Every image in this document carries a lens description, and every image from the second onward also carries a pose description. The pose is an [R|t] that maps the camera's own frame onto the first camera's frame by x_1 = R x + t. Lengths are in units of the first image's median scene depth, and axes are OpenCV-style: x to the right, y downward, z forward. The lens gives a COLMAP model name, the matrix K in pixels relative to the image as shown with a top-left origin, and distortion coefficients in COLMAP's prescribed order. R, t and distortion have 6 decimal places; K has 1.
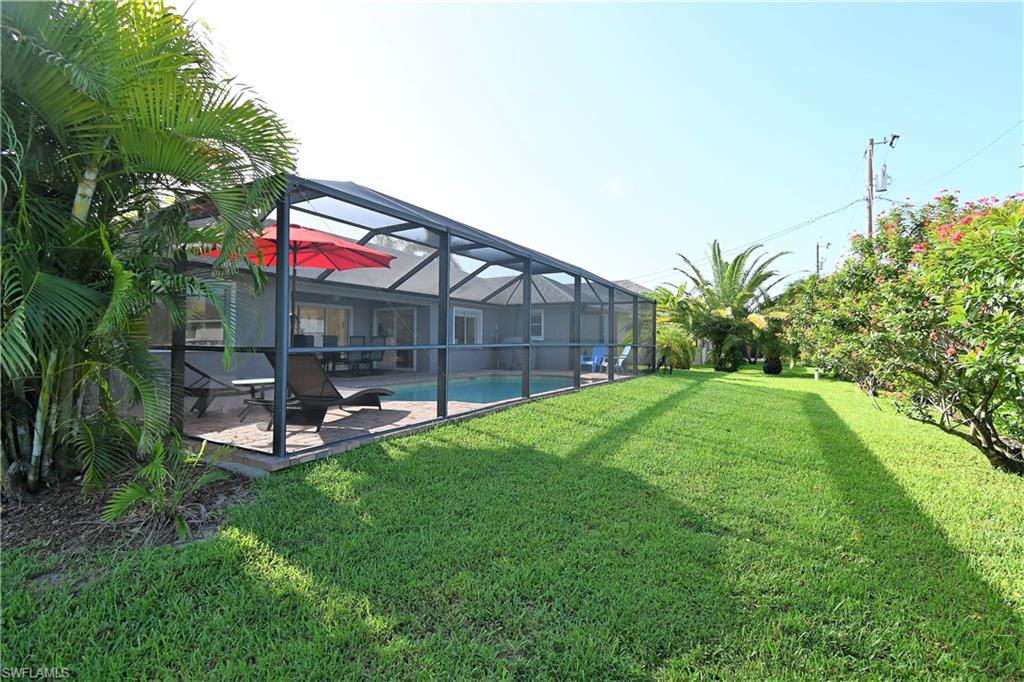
lens RADIAL K [[457.1, 0, 518.0], [0, 457.1, 336.2], [0, 0, 1]] dist [0.015550, -0.006695]
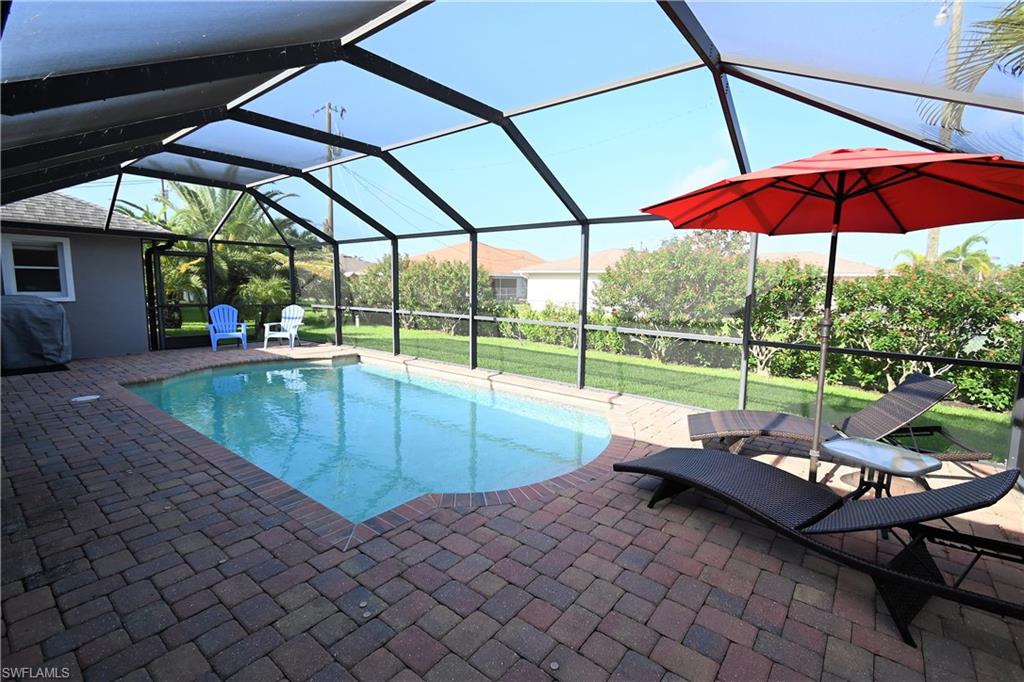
lens RADIAL K [[457.1, 0, 518.0], [0, 457.1, 336.2], [0, 0, 1]] dist [0.015550, -0.006695]
pose [[0.135206, -0.119251, 0.983615, -0.400527], [-0.030000, 0.991783, 0.124366, -0.031378], [-0.990363, -0.046324, 0.130518, 0.474570]]
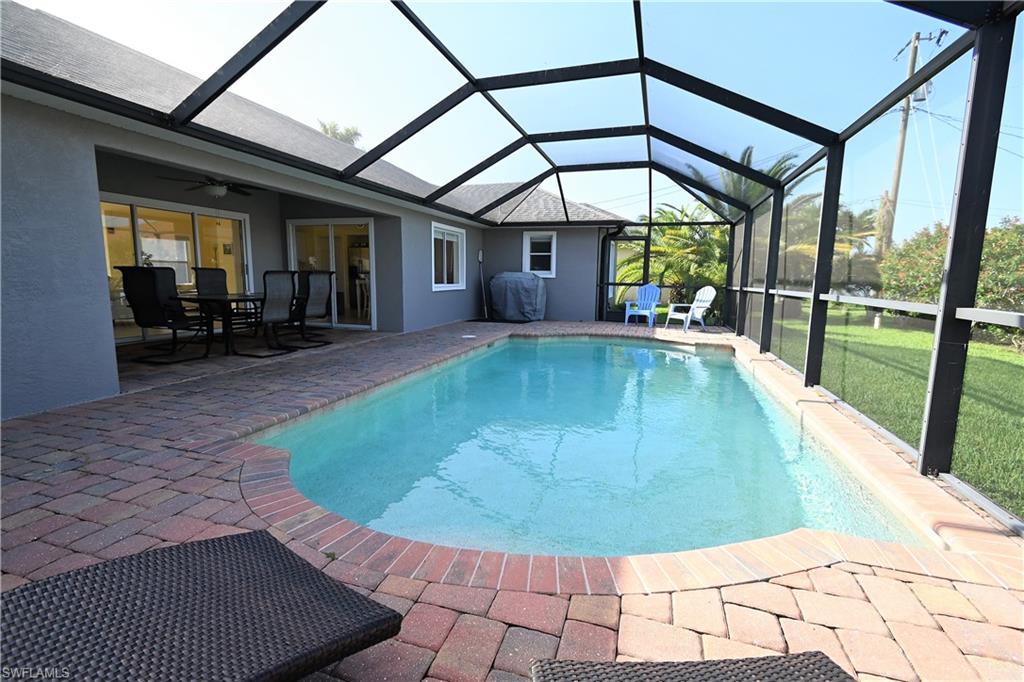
lens RADIAL K [[457.1, 0, 518.0], [0, 457.1, 336.2], [0, 0, 1]] dist [0.015550, -0.006695]
pose [[0.974199, -0.023783, 0.224434, -0.163332], [-0.009712, 0.989093, 0.146972, -0.004405], [-0.225482, -0.145360, 0.963342, 0.354583]]
